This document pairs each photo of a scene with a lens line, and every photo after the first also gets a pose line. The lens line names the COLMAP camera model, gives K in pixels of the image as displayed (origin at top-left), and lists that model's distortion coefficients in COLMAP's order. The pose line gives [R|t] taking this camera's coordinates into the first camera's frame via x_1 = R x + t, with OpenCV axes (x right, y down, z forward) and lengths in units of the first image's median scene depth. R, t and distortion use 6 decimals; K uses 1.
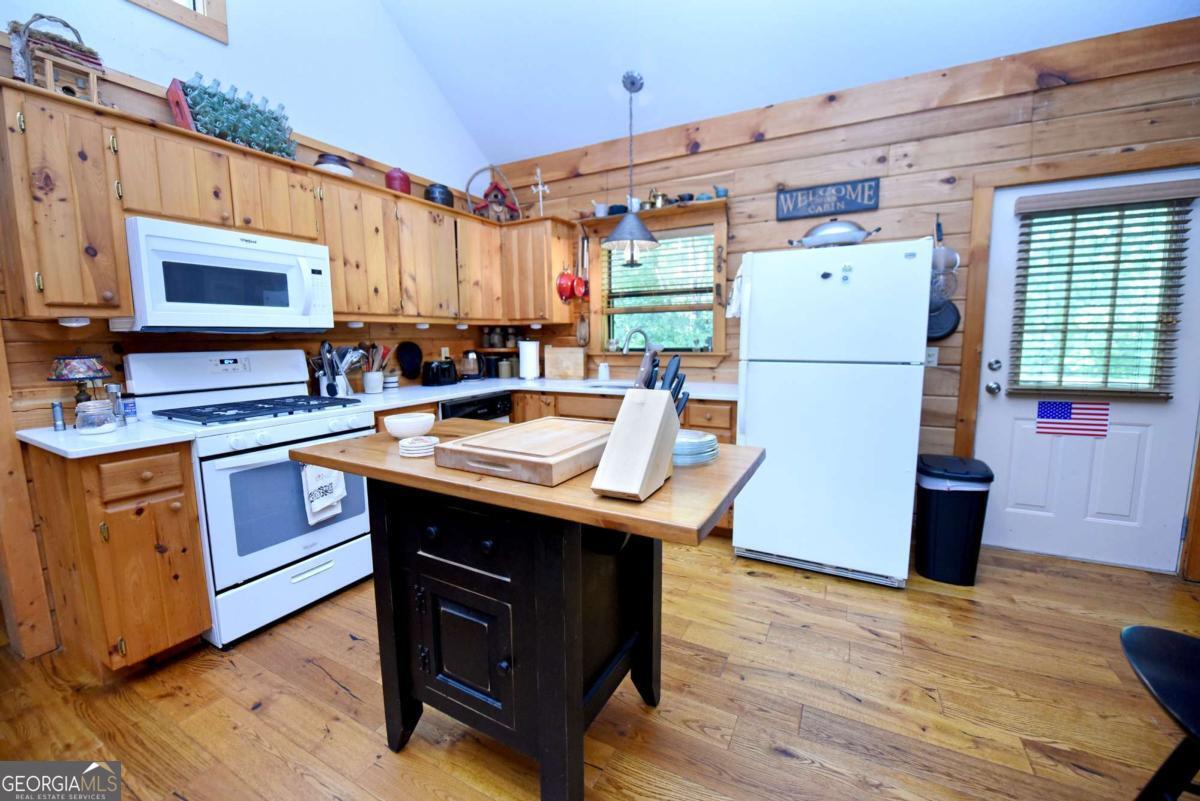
lens RADIAL K [[478.6, 0, 604.0], [0, 478.6, 394.8], [0, 0, 1]] dist [-0.019348, -0.000963]
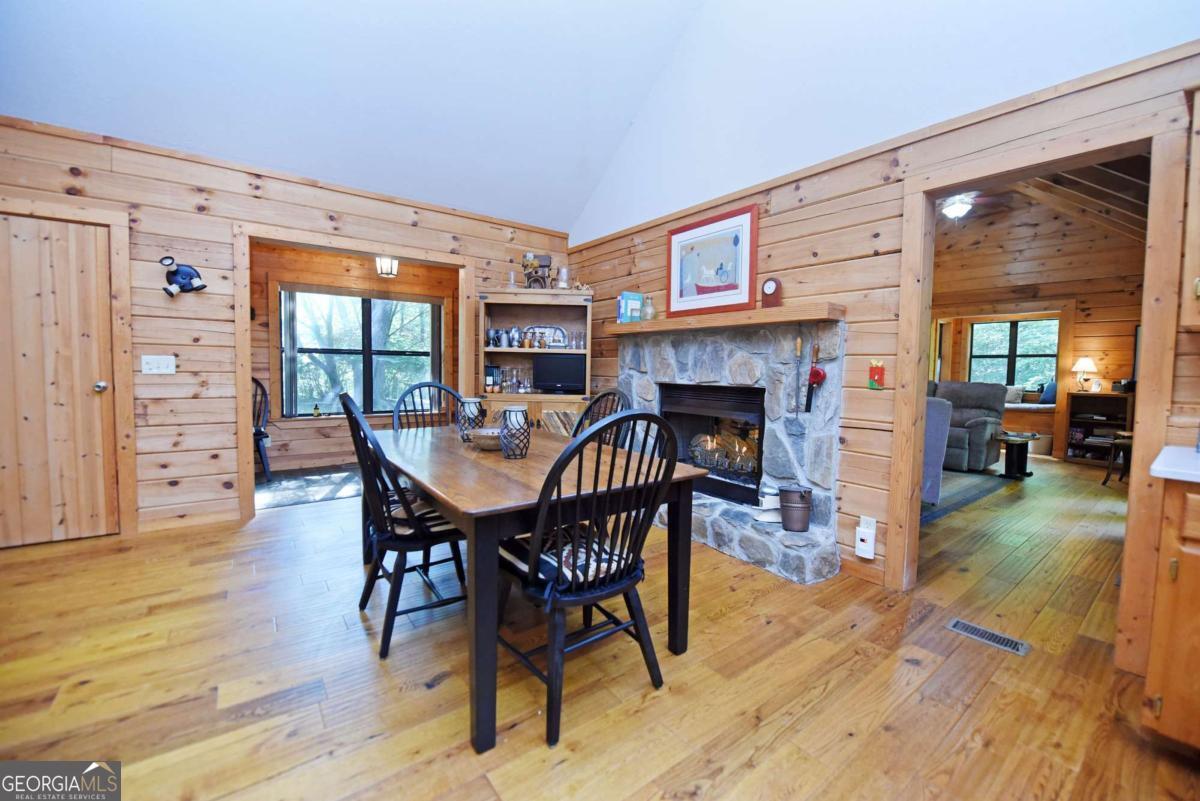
lens RADIAL K [[478.6, 0, 604.0], [0, 478.6, 394.8], [0, 0, 1]] dist [-0.019348, -0.000963]
pose [[-0.421031, 0.053762, -0.905452, 0.064236], [-0.119310, 0.986286, 0.114040, 0.001423], [0.899165, 0.156044, -0.408842, 0.177839]]
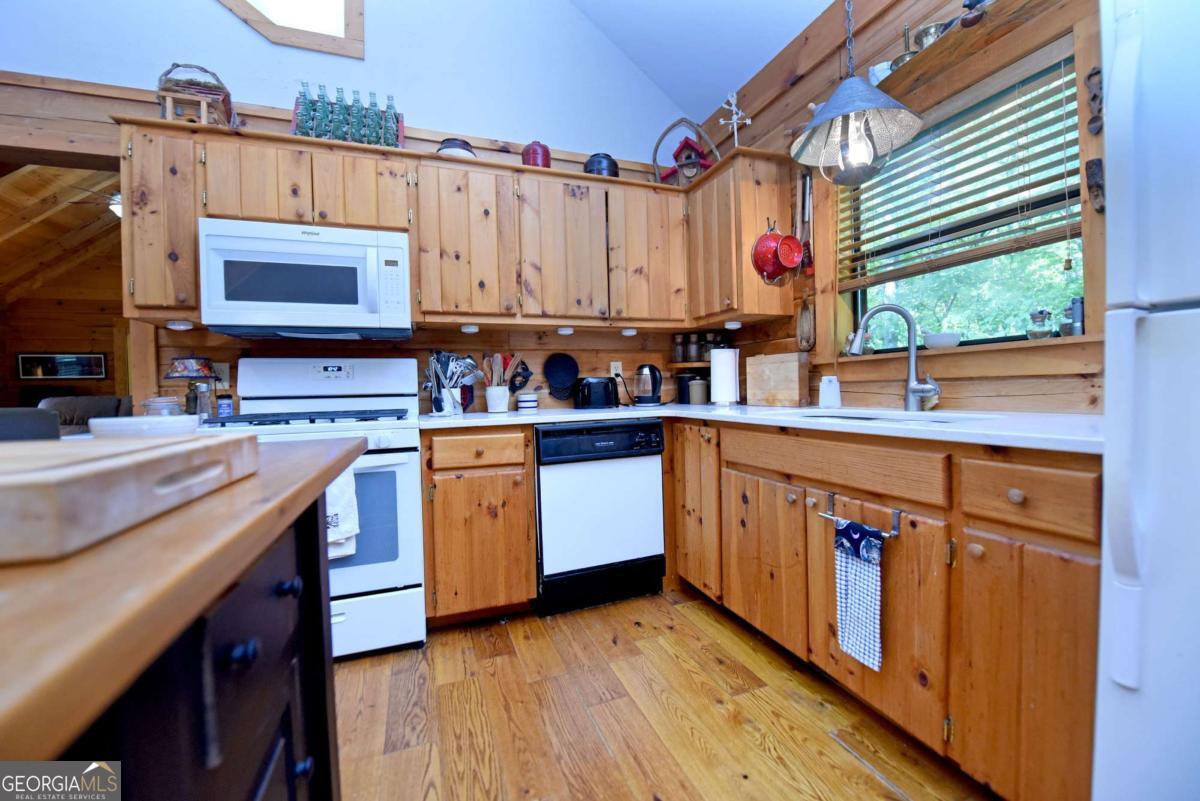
lens RADIAL K [[478.6, 0, 604.0], [0, 478.6, 394.8], [0, 0, 1]] dist [-0.019348, -0.000963]
pose [[0.752718, -0.000463, -0.658343, 0.193816], [-0.061316, 0.995604, -0.070807, 0.012744], [0.655481, 0.093664, 0.749381, 0.476841]]
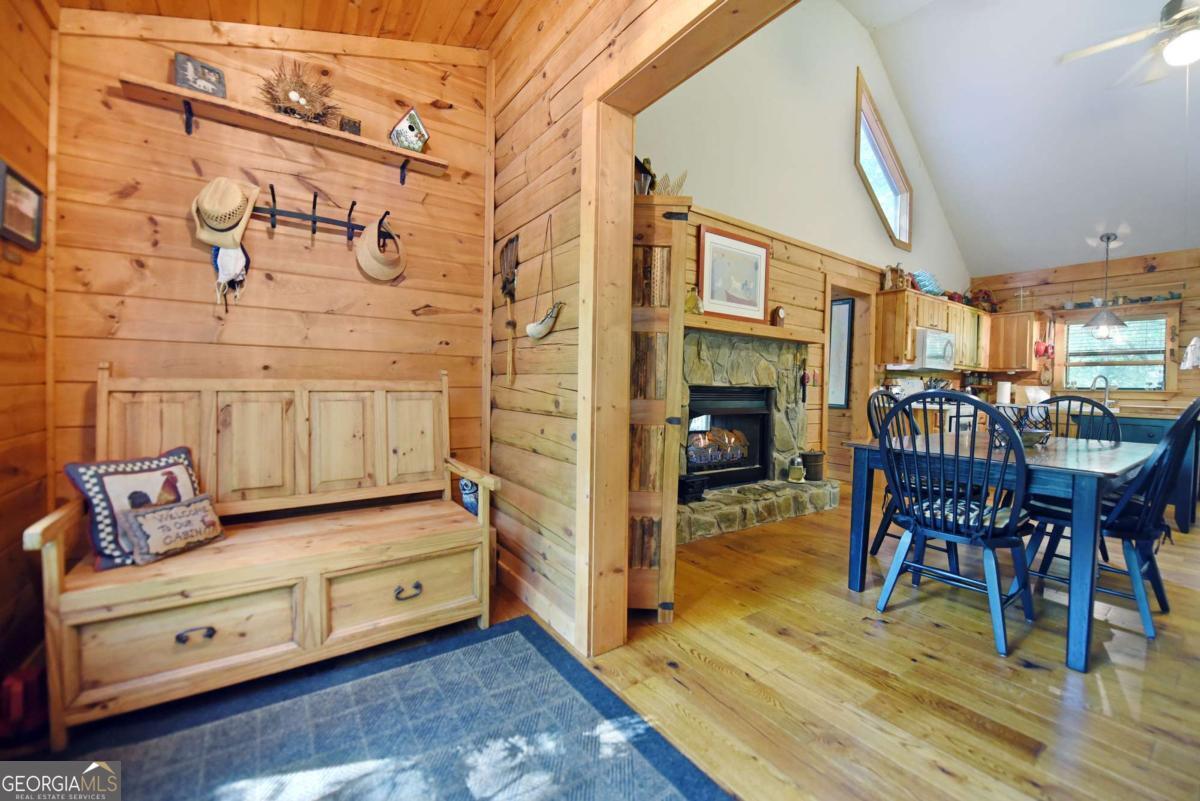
lens RADIAL K [[478.6, 0, 604.0], [0, 478.6, 394.8], [0, 0, 1]] dist [-0.019348, -0.000963]
pose [[0.890823, 0.039413, -0.452638, -0.799676], [-0.085730, 0.992916, -0.082266, 0.230798], [0.446189, 0.112089, 0.887892, -1.313288]]
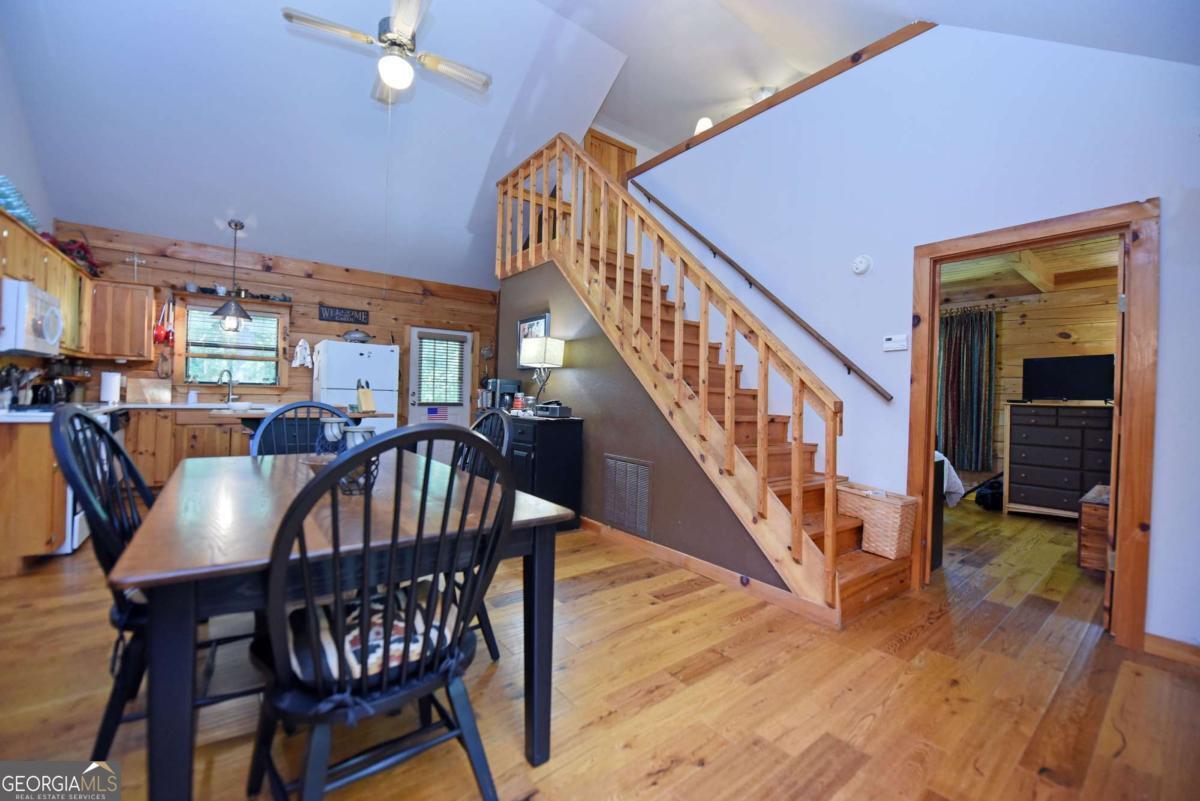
lens RADIAL K [[478.6, 0, 604.0], [0, 478.6, 394.8], [0, 0, 1]] dist [-0.019348, -0.000963]
pose [[0.401534, 0.021501, 0.915592, -0.925996], [0.077512, 0.995340, -0.057366, 0.141689], [-0.912558, 0.094004, 0.397997, -0.798753]]
